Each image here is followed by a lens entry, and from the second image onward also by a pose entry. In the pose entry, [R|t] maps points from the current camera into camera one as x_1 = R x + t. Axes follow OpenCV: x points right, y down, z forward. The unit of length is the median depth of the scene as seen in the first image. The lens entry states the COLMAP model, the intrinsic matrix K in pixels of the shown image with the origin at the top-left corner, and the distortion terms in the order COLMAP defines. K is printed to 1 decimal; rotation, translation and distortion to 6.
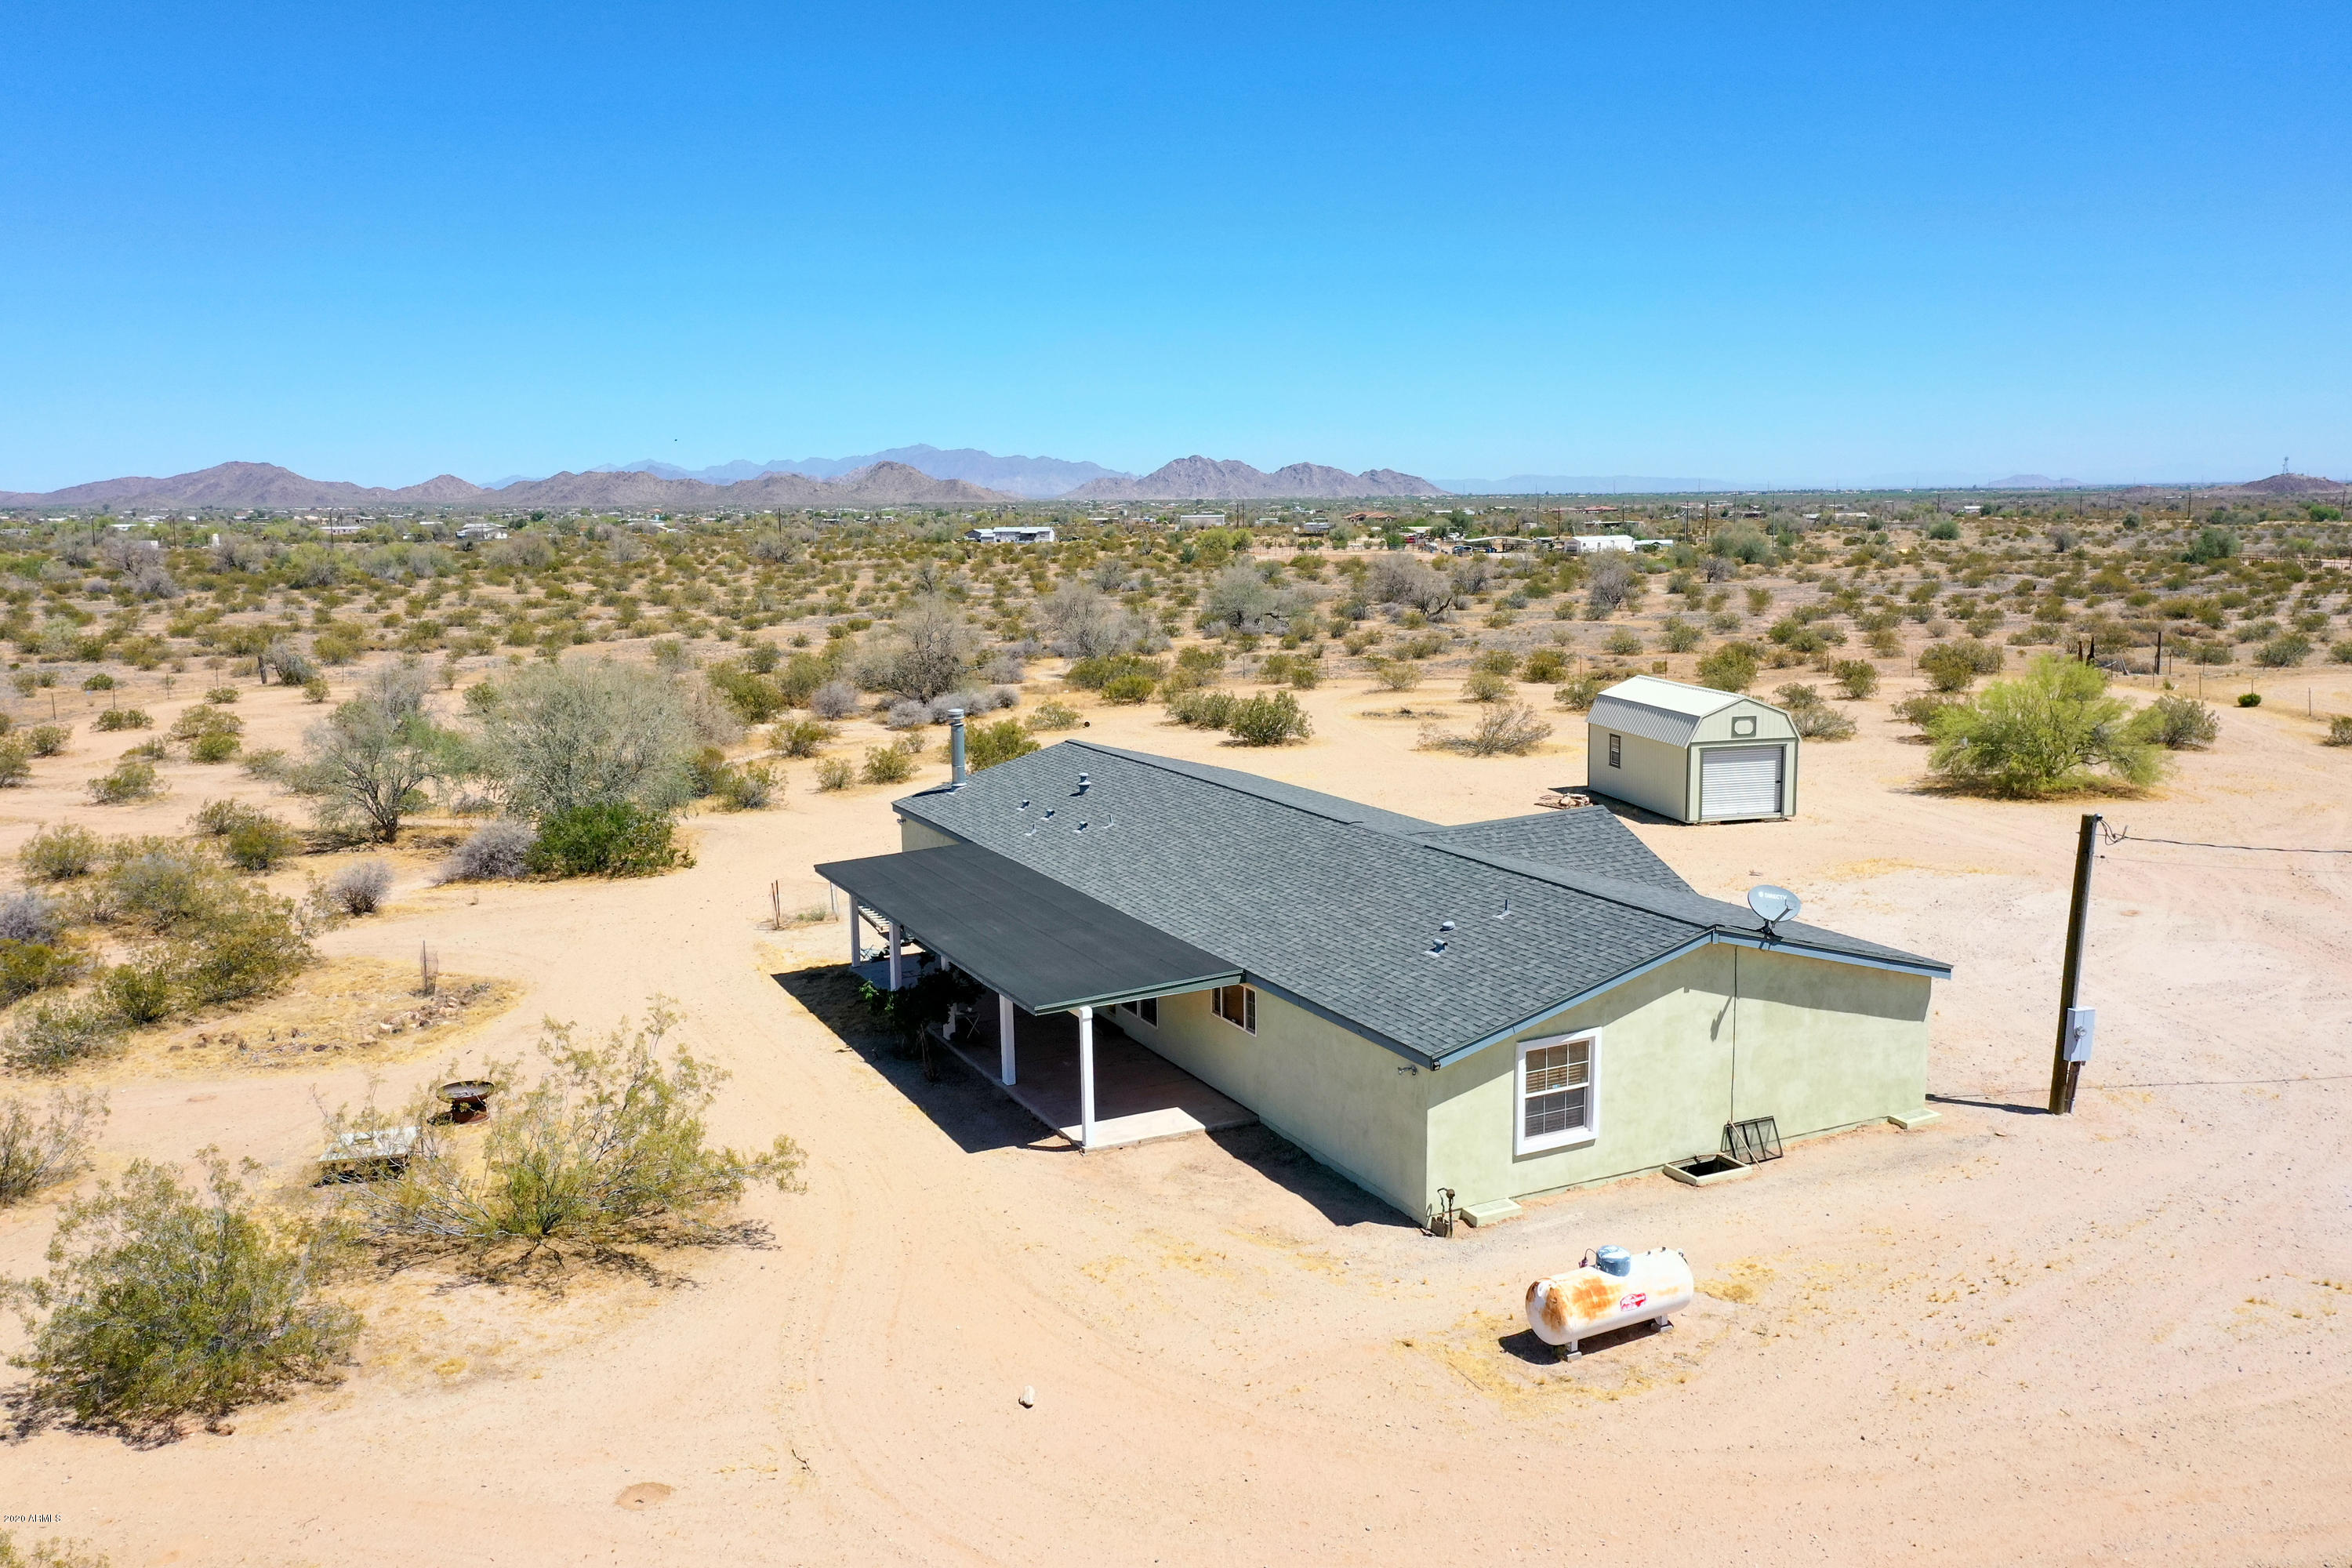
lens RADIAL K [[1868.6, 0, 1216.9], [0, 1868.6, 787.7], [0, 0, 1]] dist [-0.002959, 0.016601]
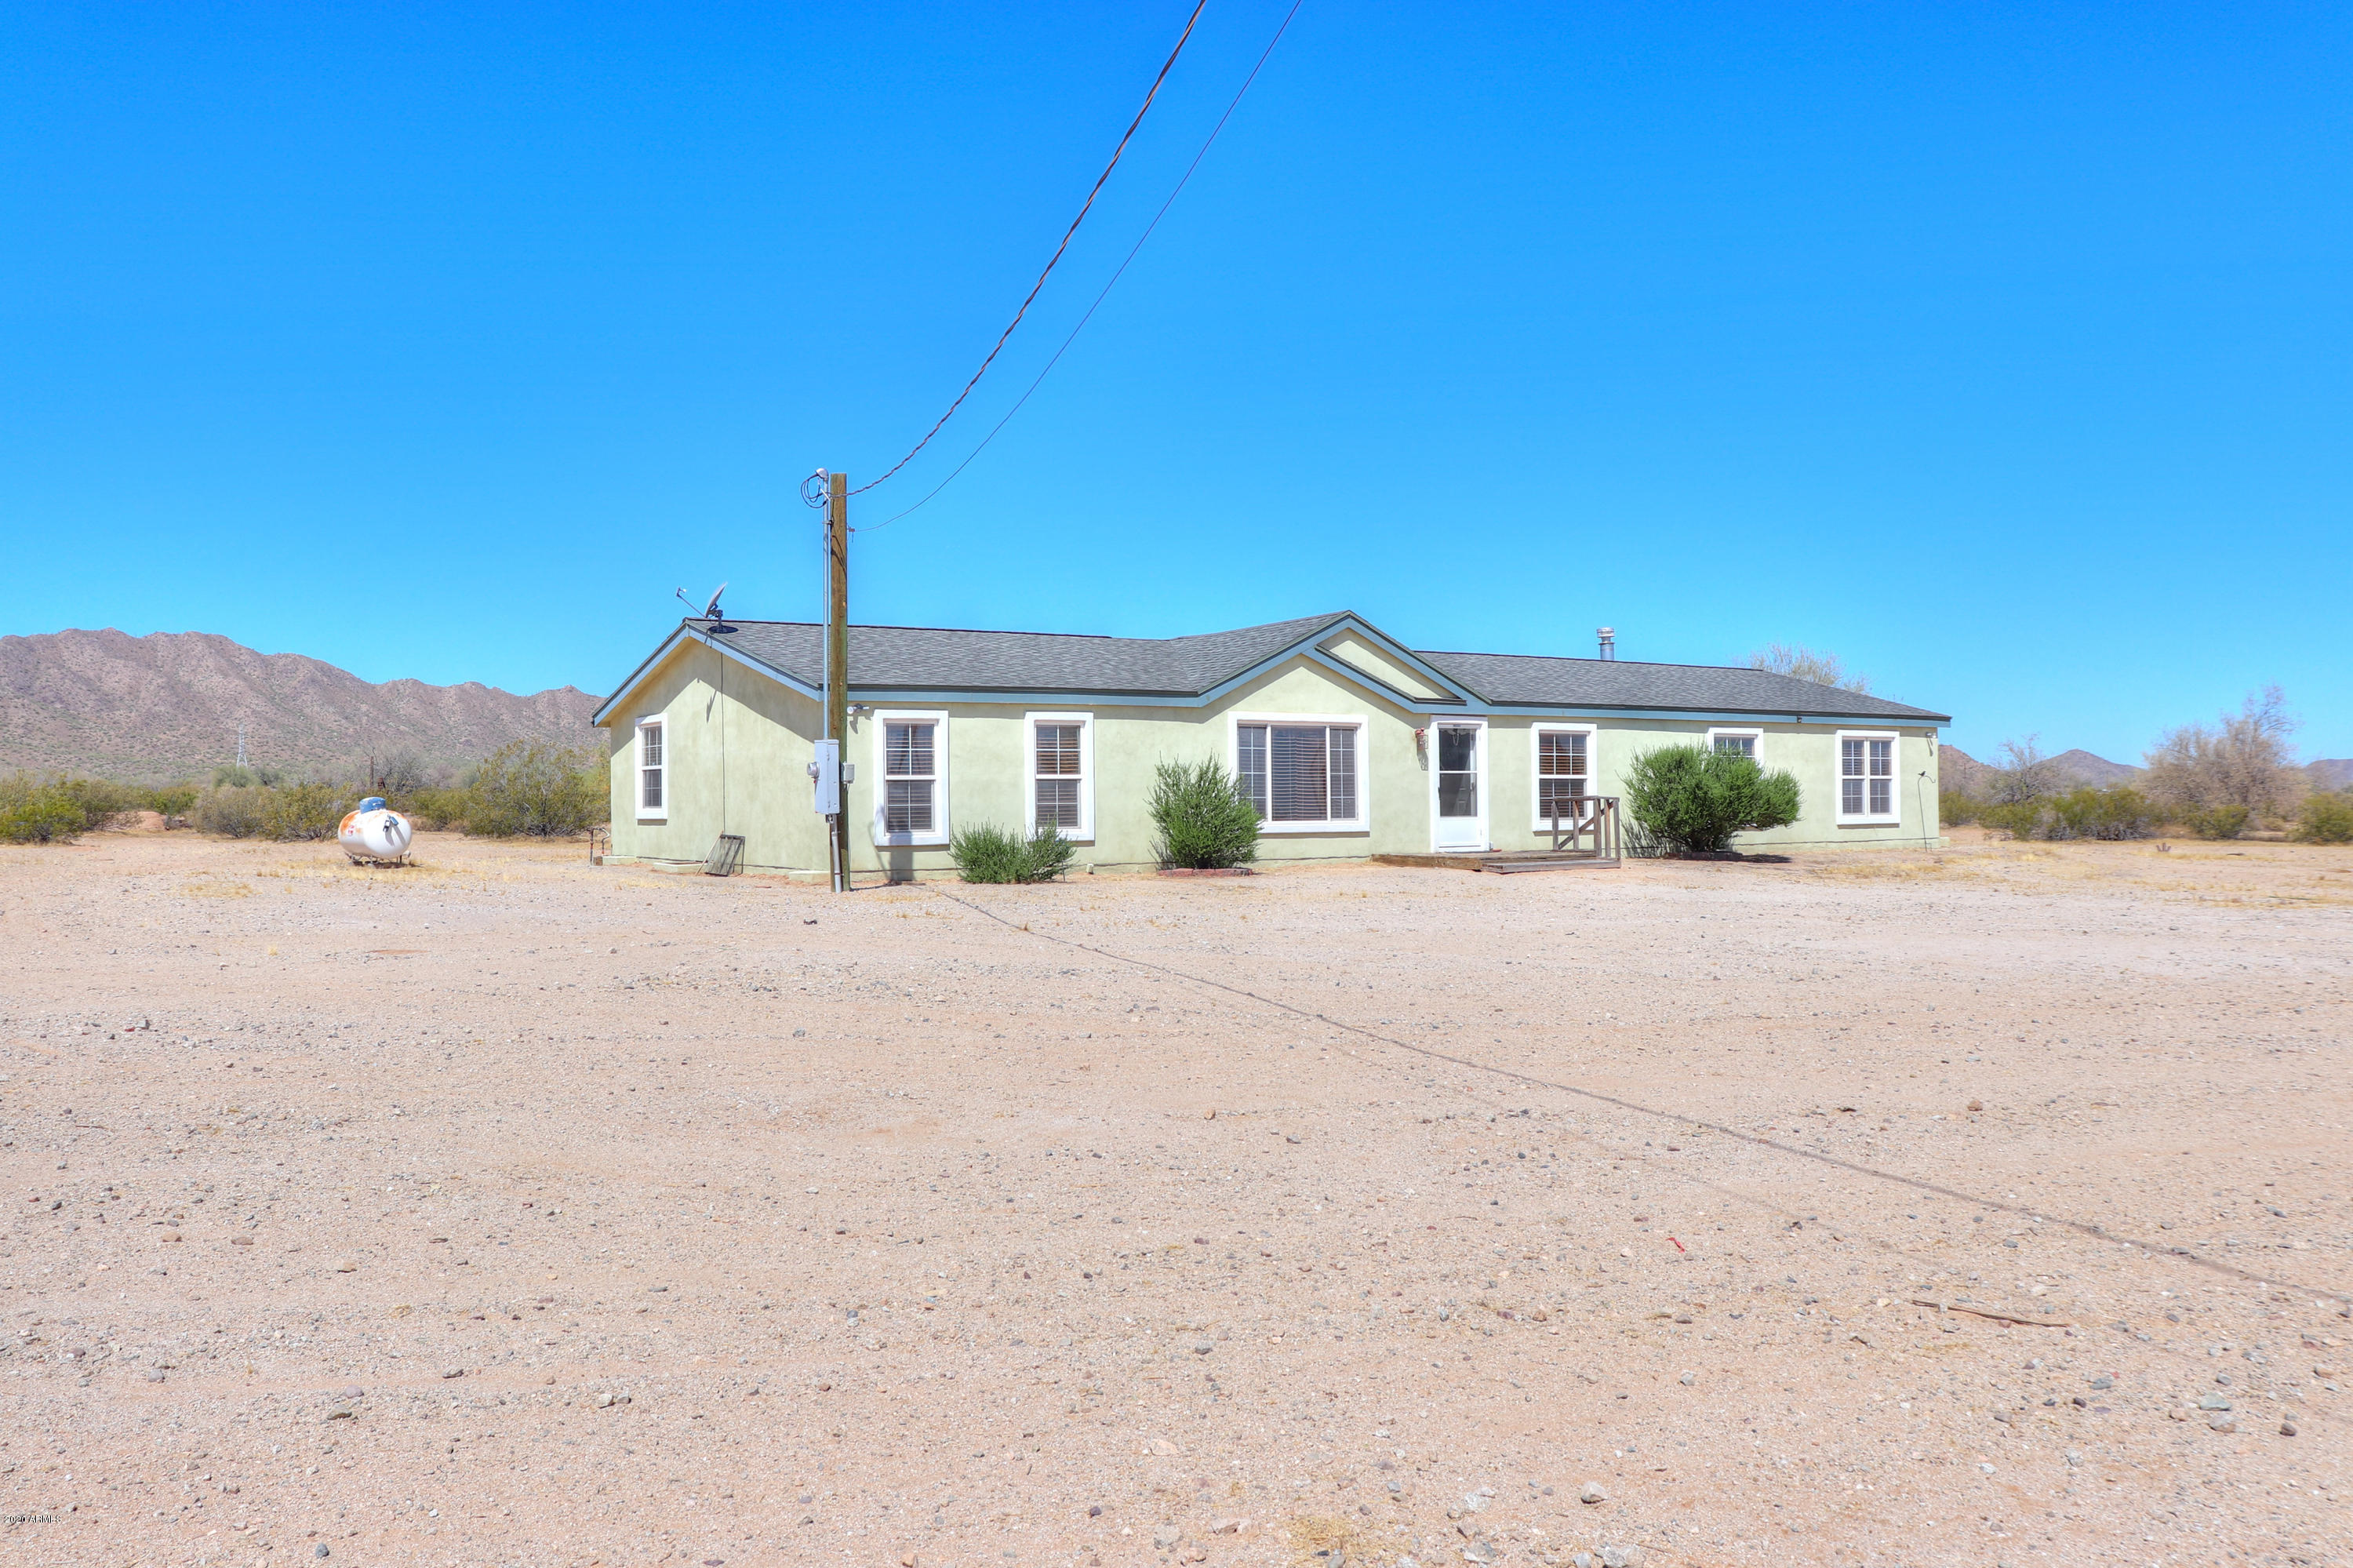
lens RADIAL K [[1914.3, 0, 1130.0], [0, 1914.3, 810.5], [0, 0, 1]] dist [-0.117645, 0.070026]
pose [[0.093470, 0.014973, -0.995510, 1.200966], [-0.151780, 0.988414, 0.000615, 0.126700], [0.983985, 0.151041, 0.094659, 1.043324]]
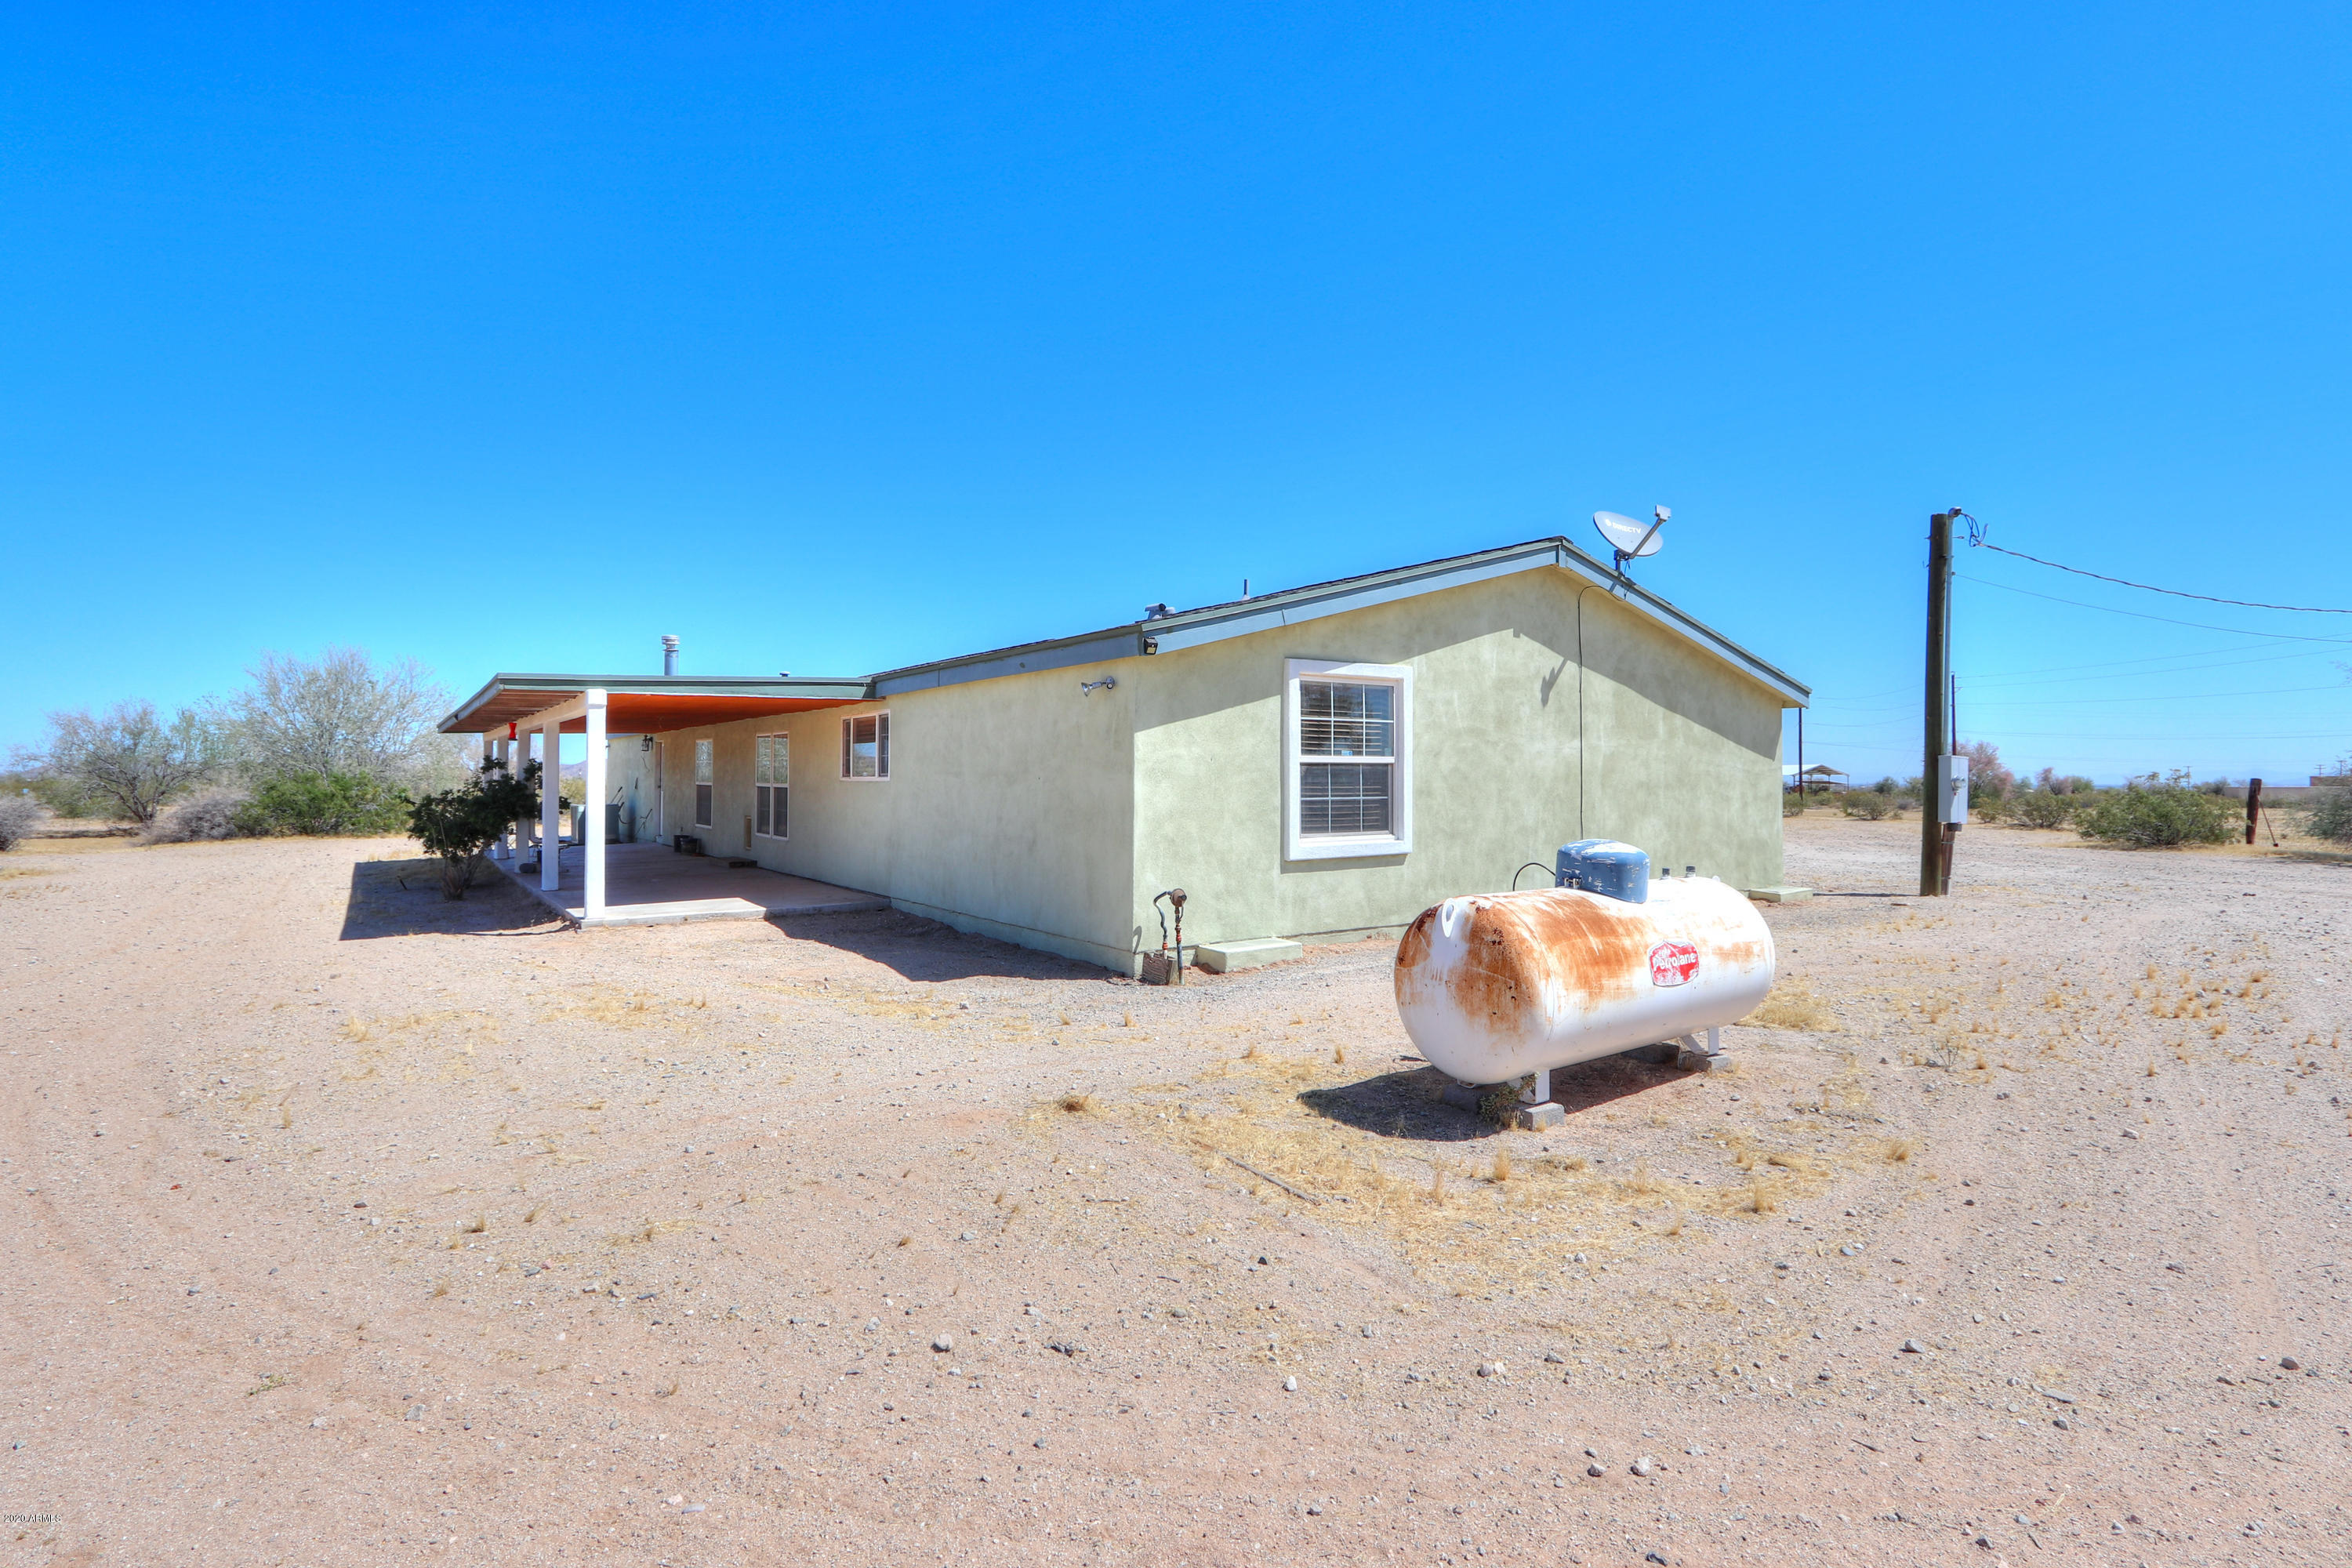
lens RADIAL K [[1138.2, 0, 1181.2], [0, 1138.2, 746.6], [0, 0, 1]] dist [-0.019652, 0.000974]
pose [[0.989562, 0.014066, 0.143421, 0.066932], [0.013419, 0.981907, -0.188890, 0.200449], [-0.143483, 0.188843, 0.971469, 0.574459]]
